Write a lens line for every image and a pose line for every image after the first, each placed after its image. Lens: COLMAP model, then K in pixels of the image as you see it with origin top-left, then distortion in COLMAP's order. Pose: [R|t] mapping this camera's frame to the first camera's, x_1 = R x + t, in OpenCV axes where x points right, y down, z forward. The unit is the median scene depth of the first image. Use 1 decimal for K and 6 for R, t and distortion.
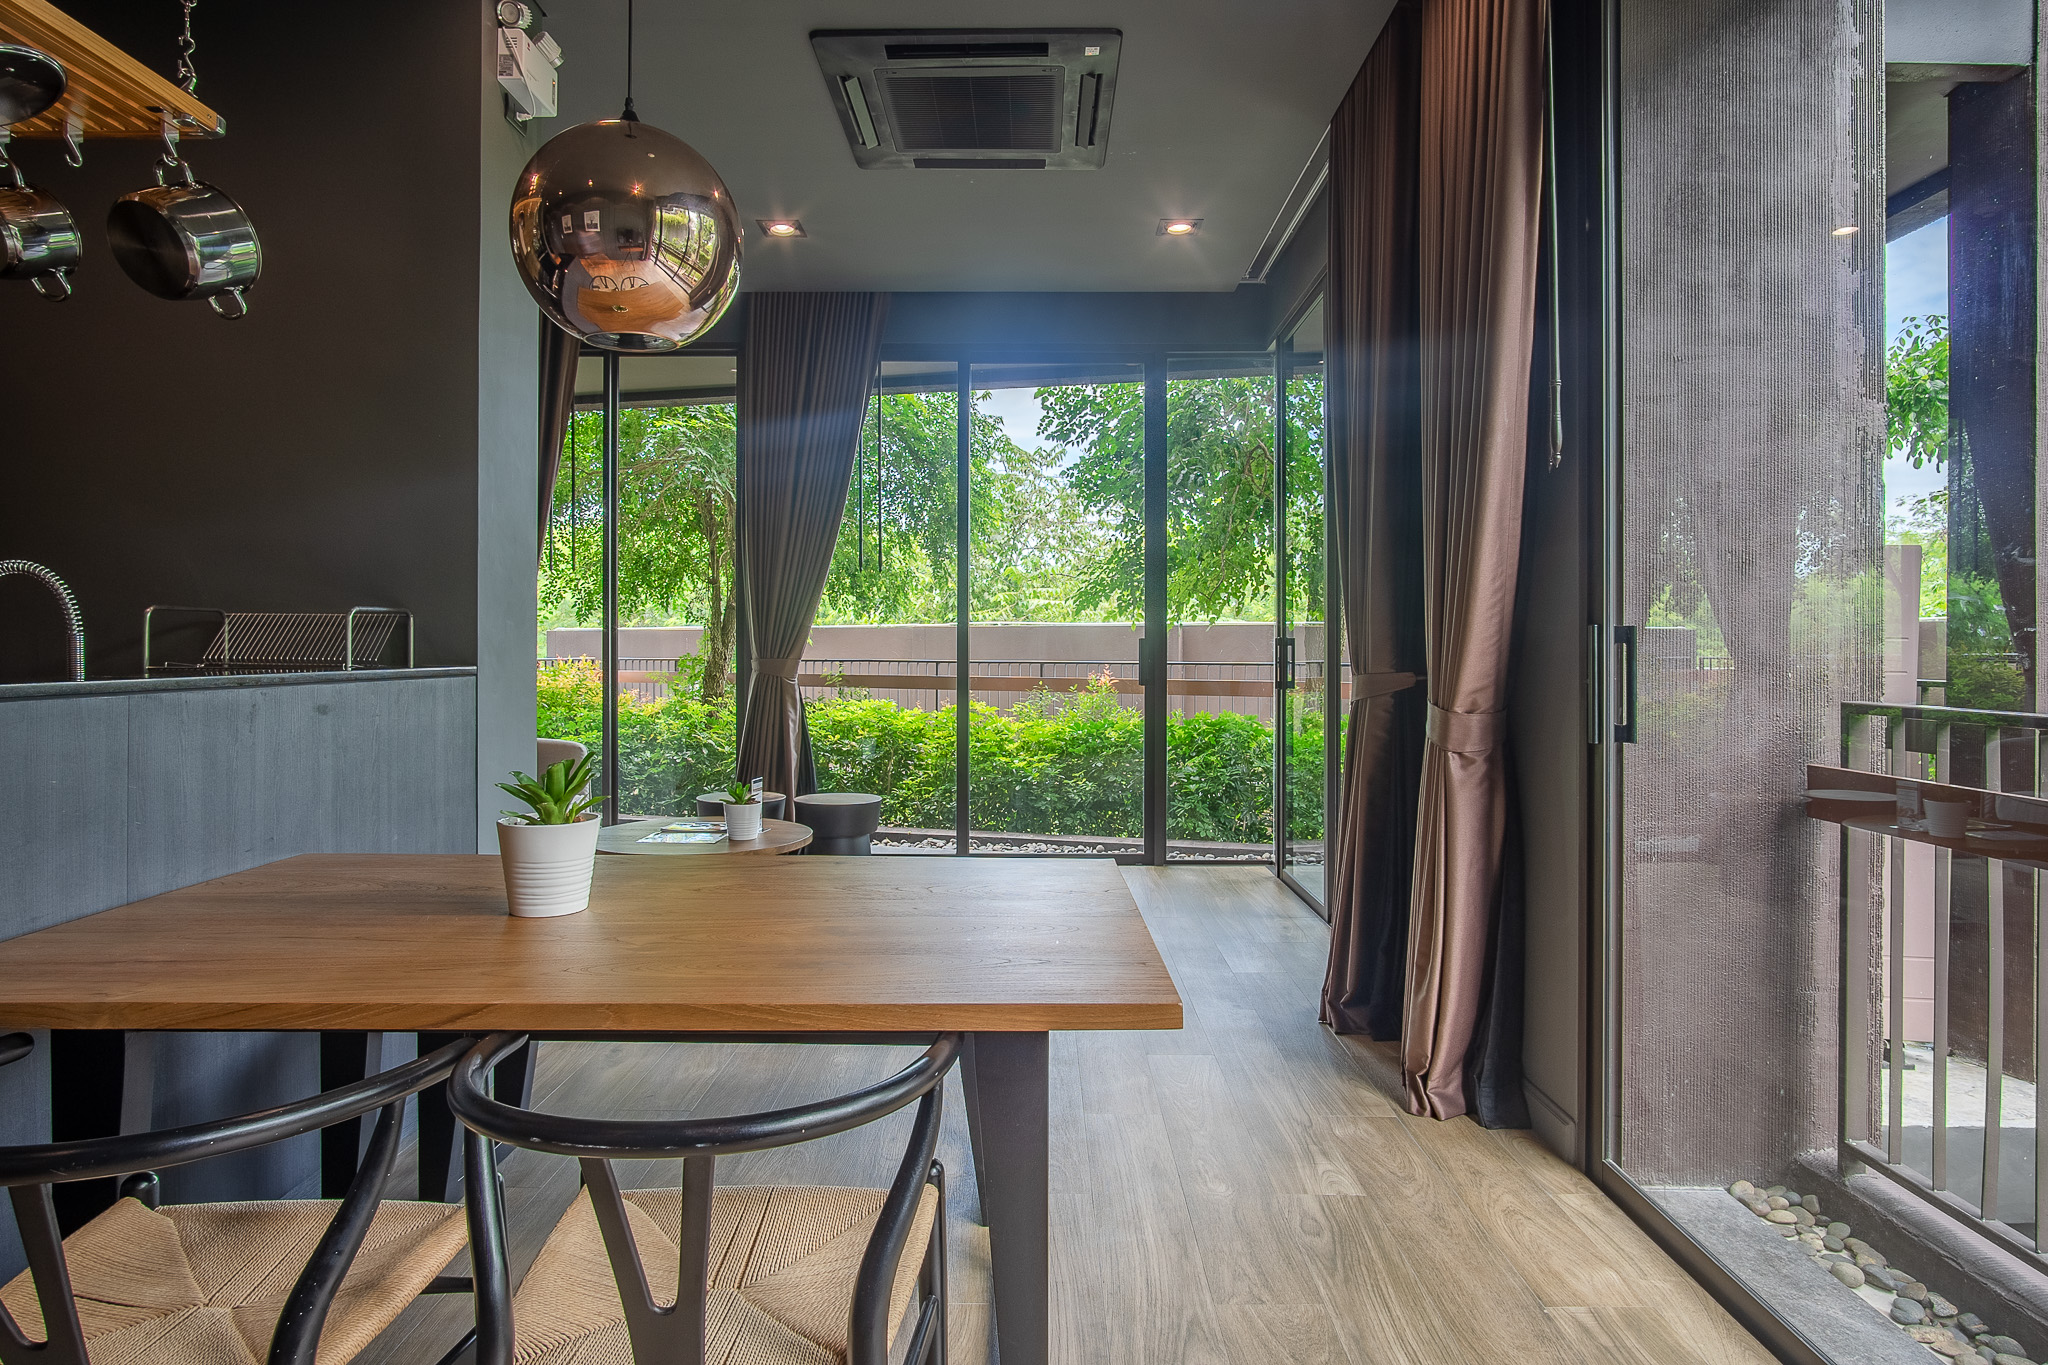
lens RADIAL K [[1103.4, 0, 999.3], [0, 1103.4, 649.9], [0, 0, 1]] dist [-0.028556, 0.014135]
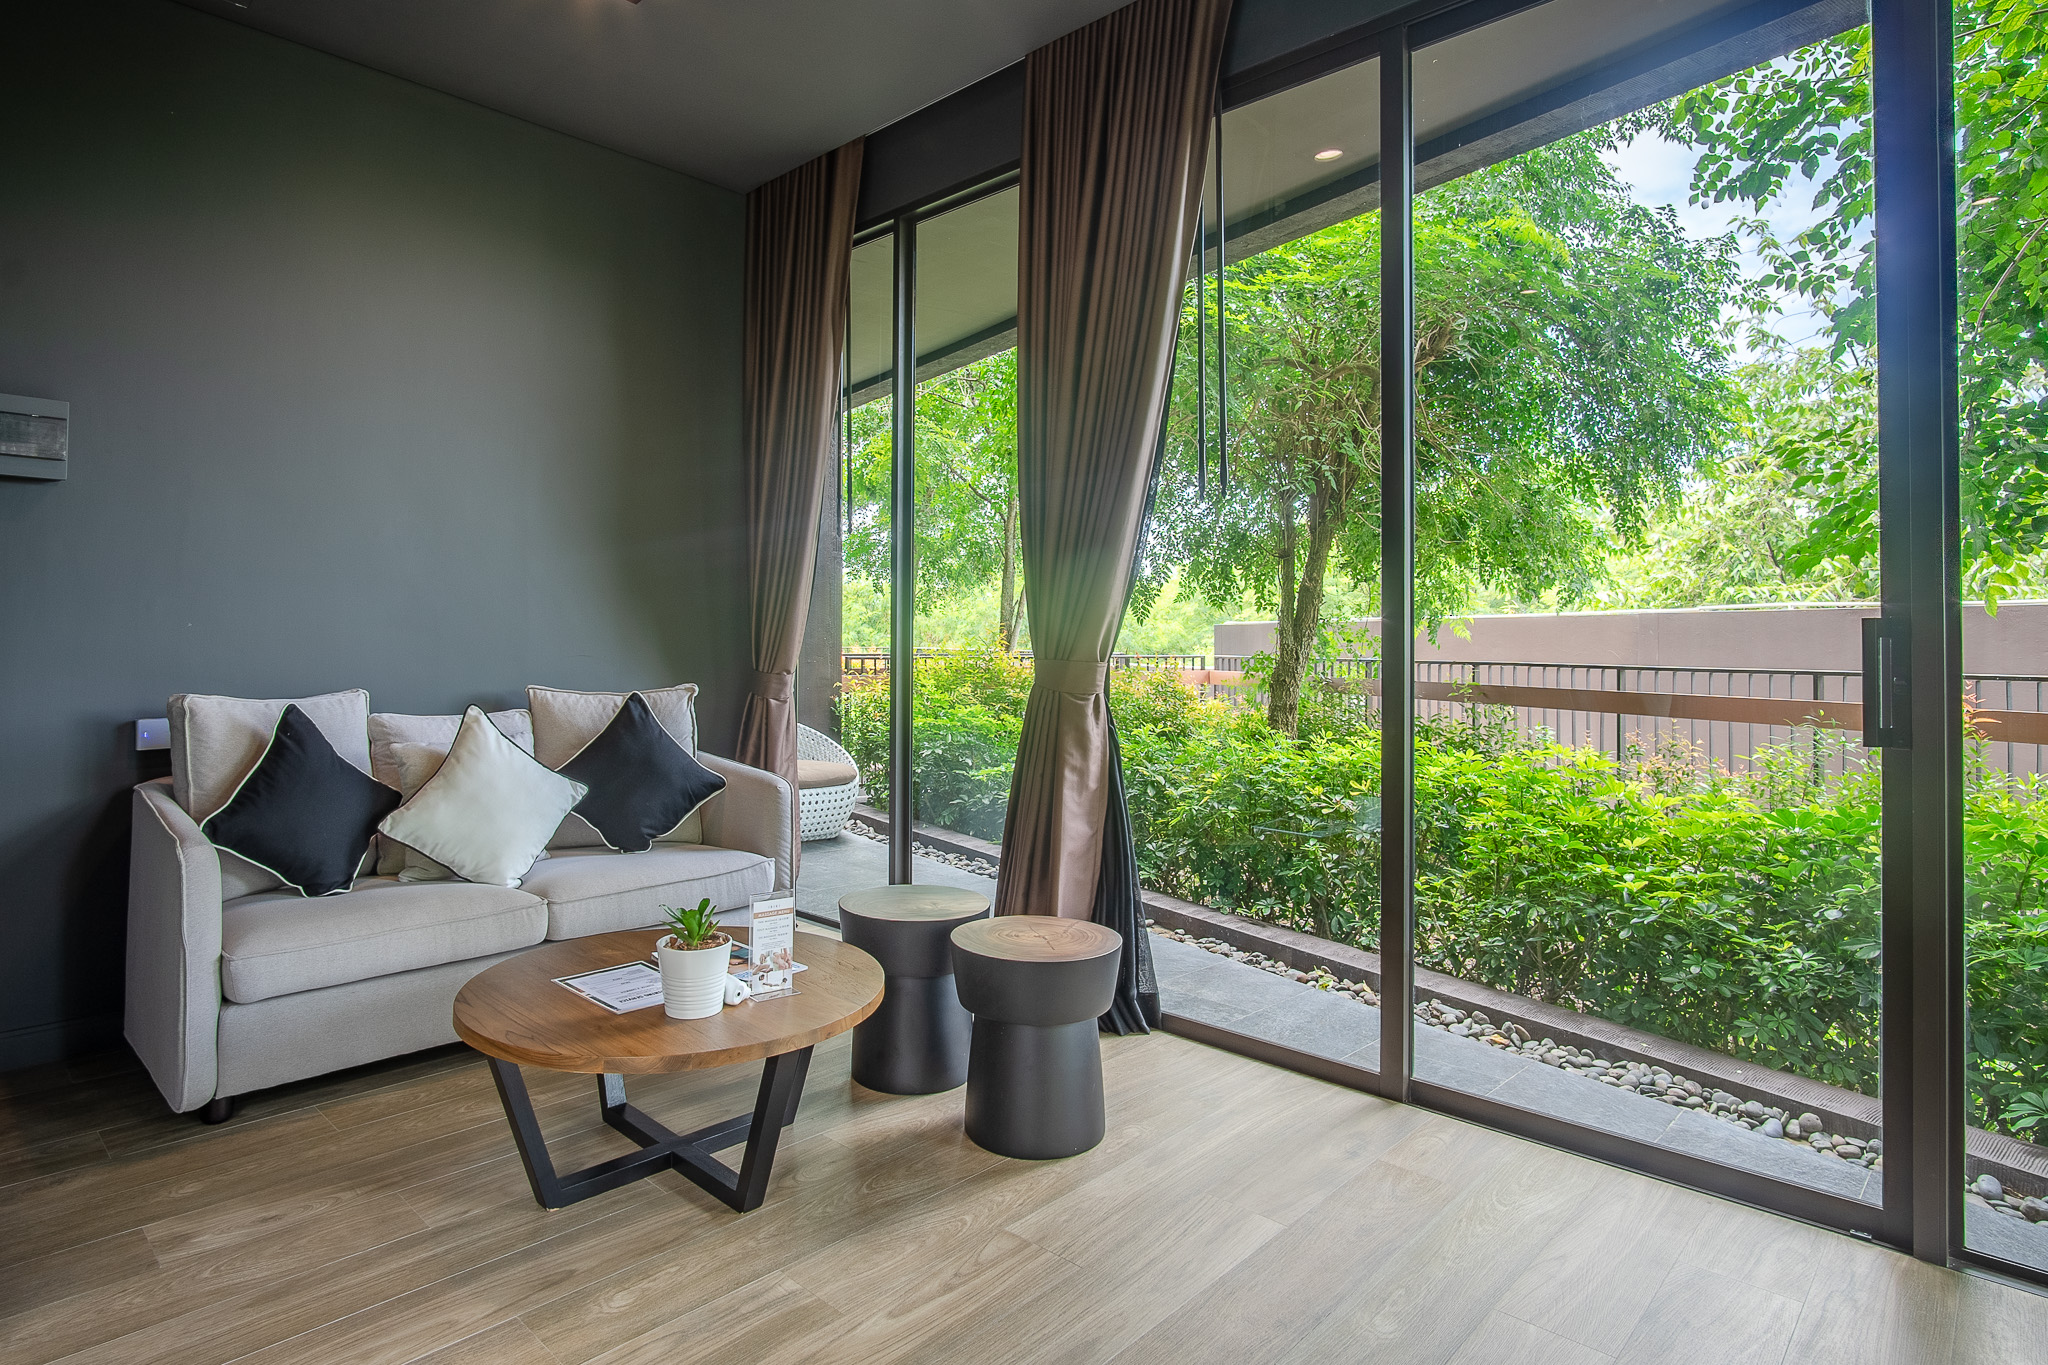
lens RADIAL K [[1062.6, 0, 1026.4], [0, 1062.6, 624.3], [0, 0, 1]] dist [-0.002663, 0.000234]
pose [[0.734994, -0.015109, -0.677906, 0.413352], [-0.002221, 0.999693, -0.024688, 0.010171], [0.678070, 0.019651, 0.734734, 1.422521]]
